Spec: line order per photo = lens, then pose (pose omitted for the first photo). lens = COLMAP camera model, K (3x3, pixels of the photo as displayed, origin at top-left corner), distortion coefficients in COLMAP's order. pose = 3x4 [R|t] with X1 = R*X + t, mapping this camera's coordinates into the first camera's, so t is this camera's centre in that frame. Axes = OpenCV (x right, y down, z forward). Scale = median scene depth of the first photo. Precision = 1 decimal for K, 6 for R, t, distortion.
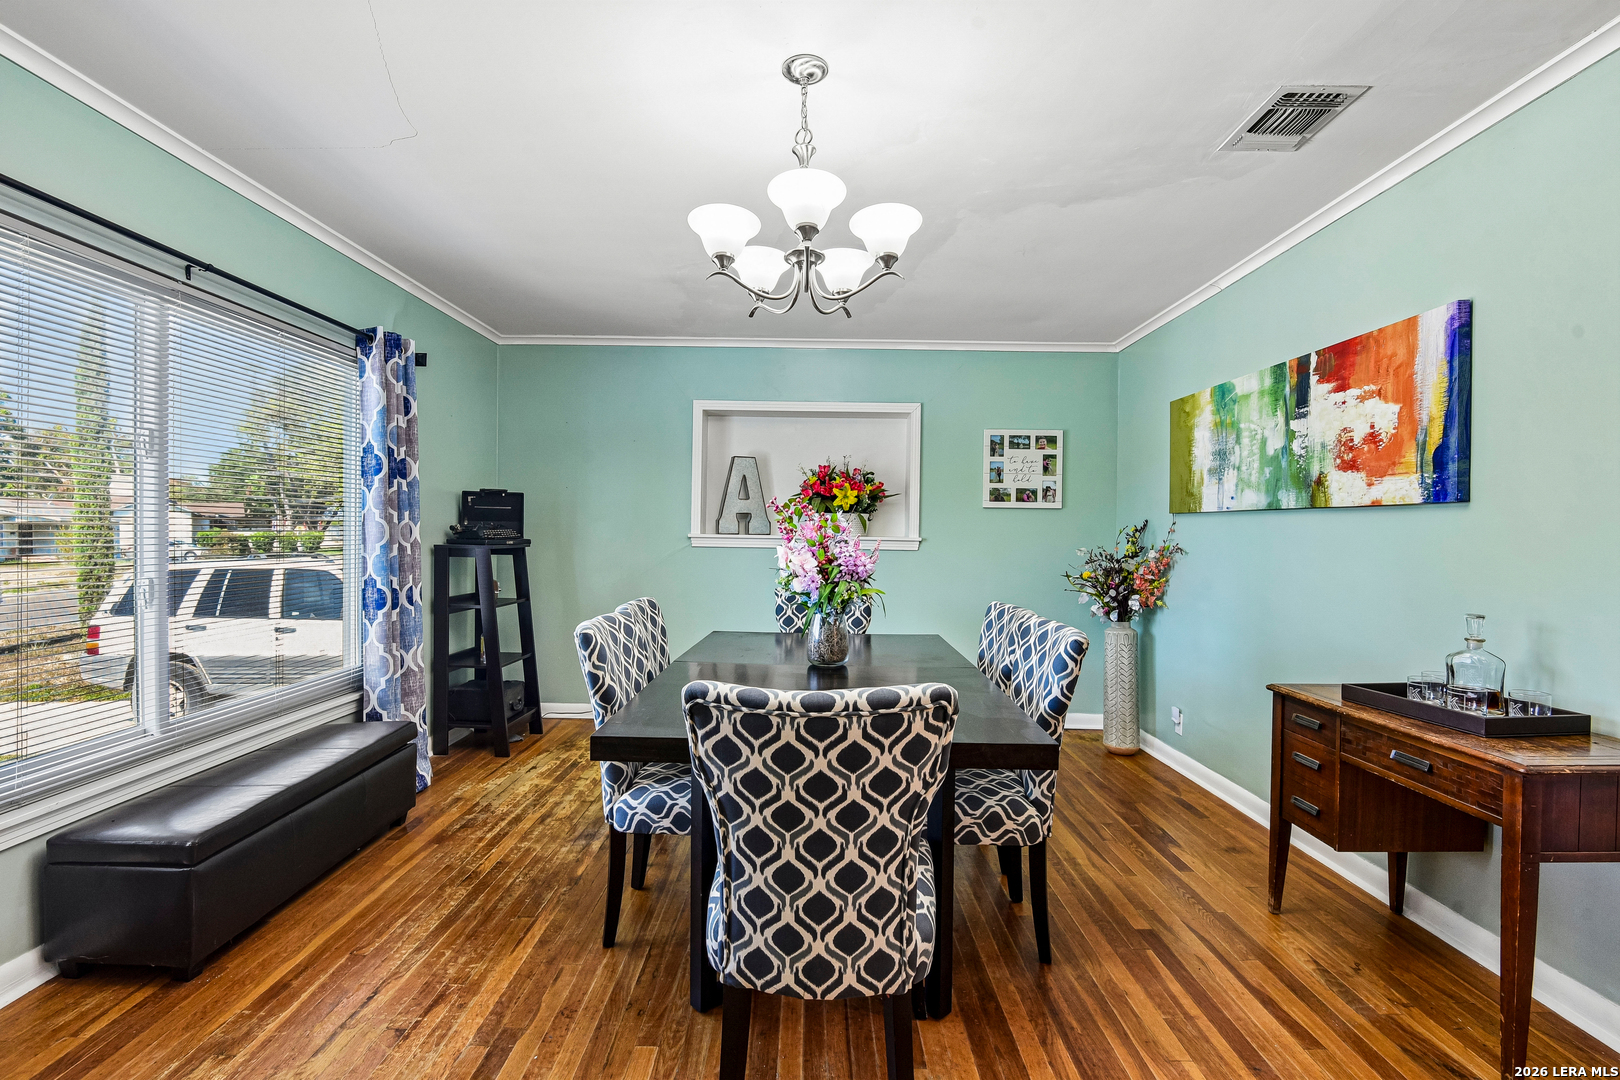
lens RADIAL K [[747.5, 0, 803.8], [0, 747.5, 537.1], [0, 0, 1]] dist [-0.013243, -0.005737]
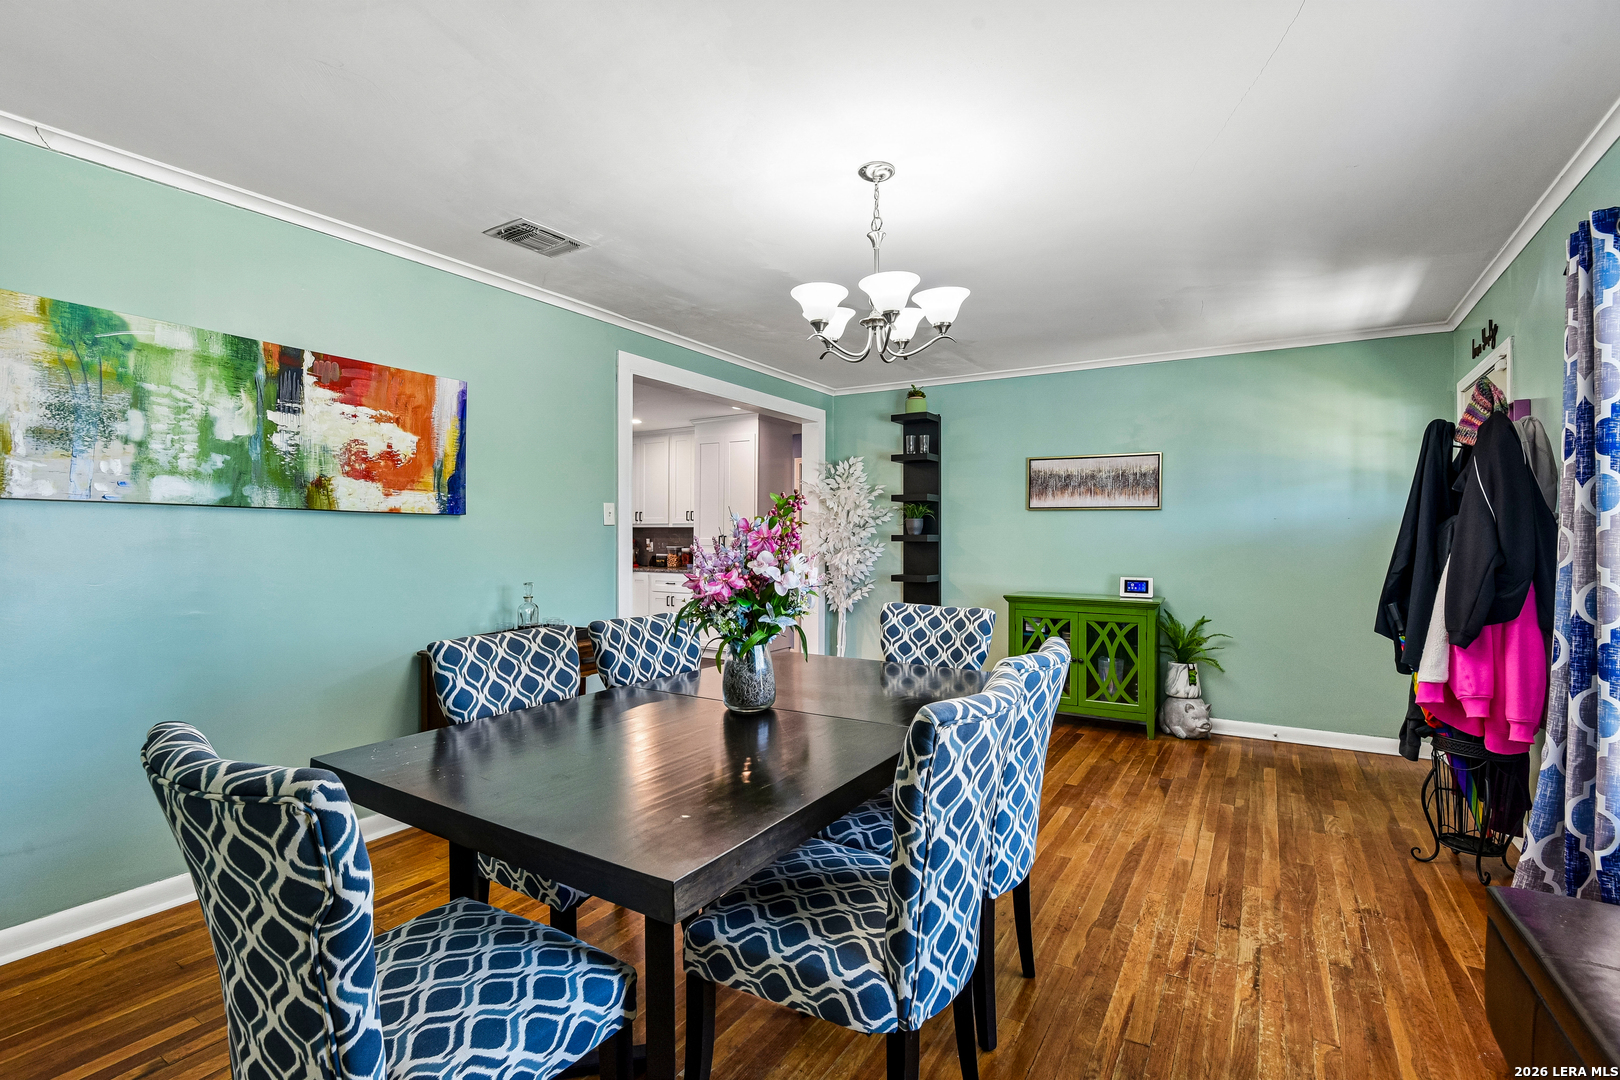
lens RADIAL K [[747.5, 0, 796.8], [0, 747.5, 539.5], [0, 0, 1]] dist [-0.013243, -0.005737]
pose [[-0.851809, -0.011638, 0.523723, -0.382343], [-0.006227, 0.999908, 0.012090, -0.015195], [-0.523815, 0.007037, -0.851803, 1.497495]]
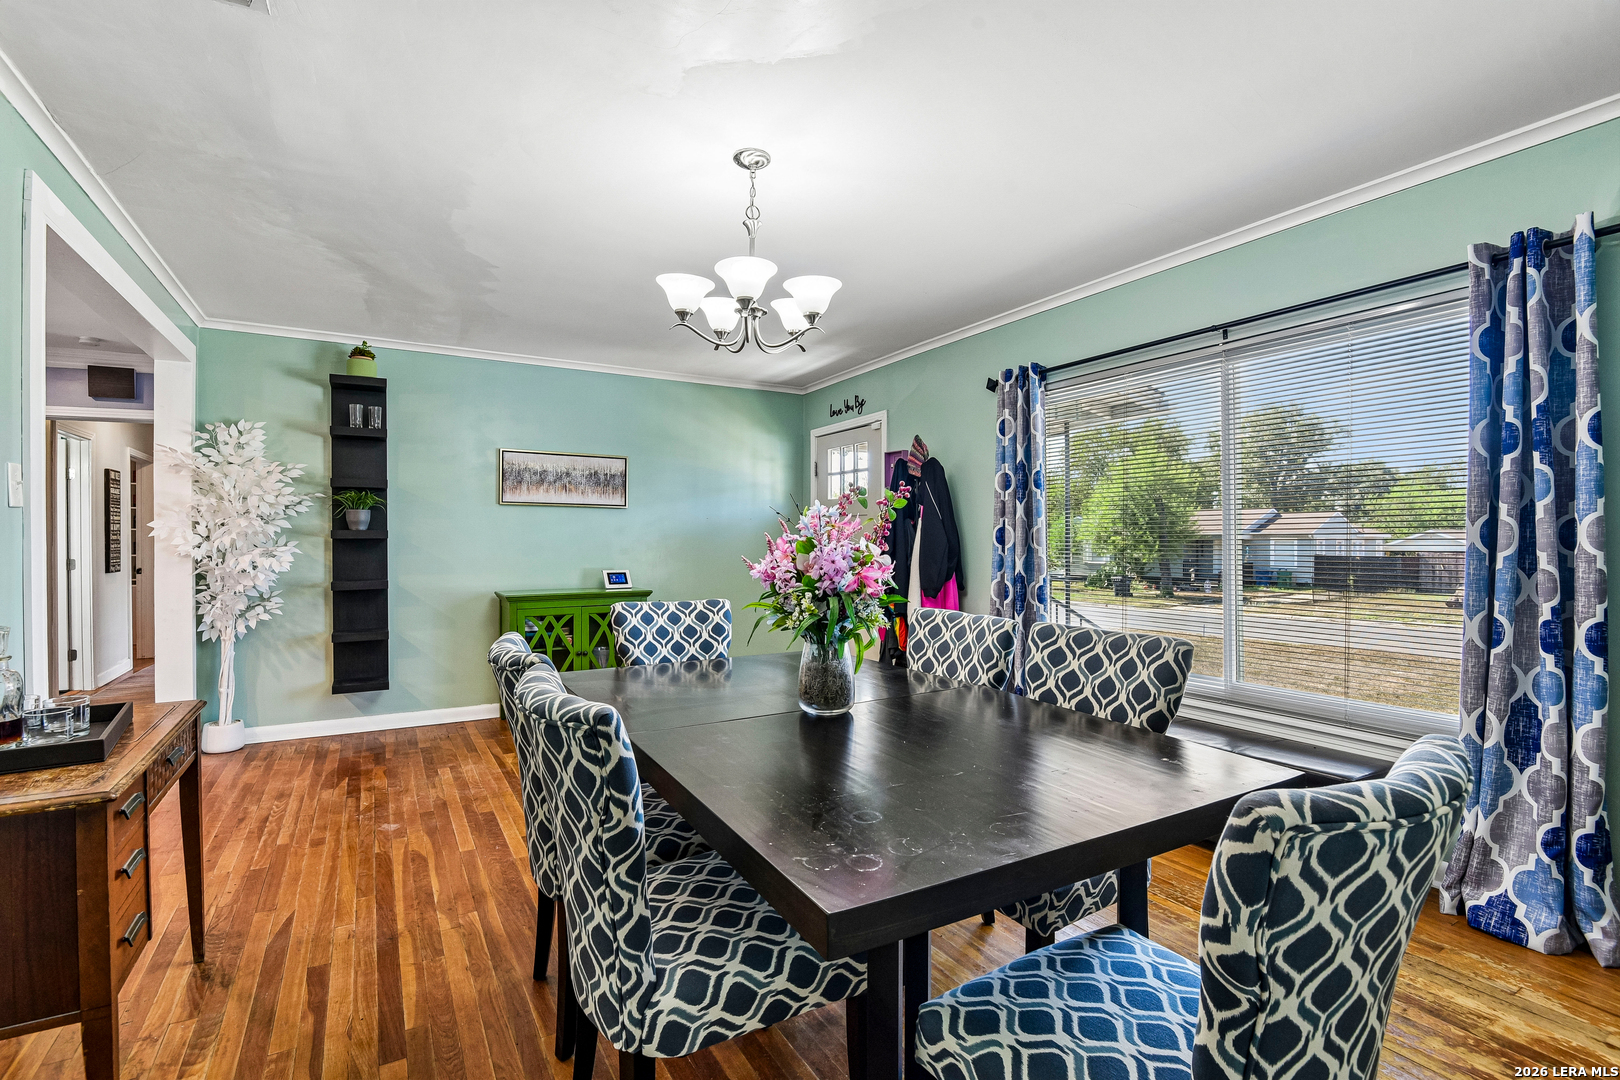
lens RADIAL K [[747.5, 0, 805.1], [0, 747.5, 537.1], [0, 0, 1]] dist [-0.013243, -0.005737]
pose [[-0.859651, -0.006679, -0.510837, 0.388777], [-0.008535, 0.999963, 0.001288, -0.000400], [0.510810, 0.005467, -0.859676, 1.477699]]
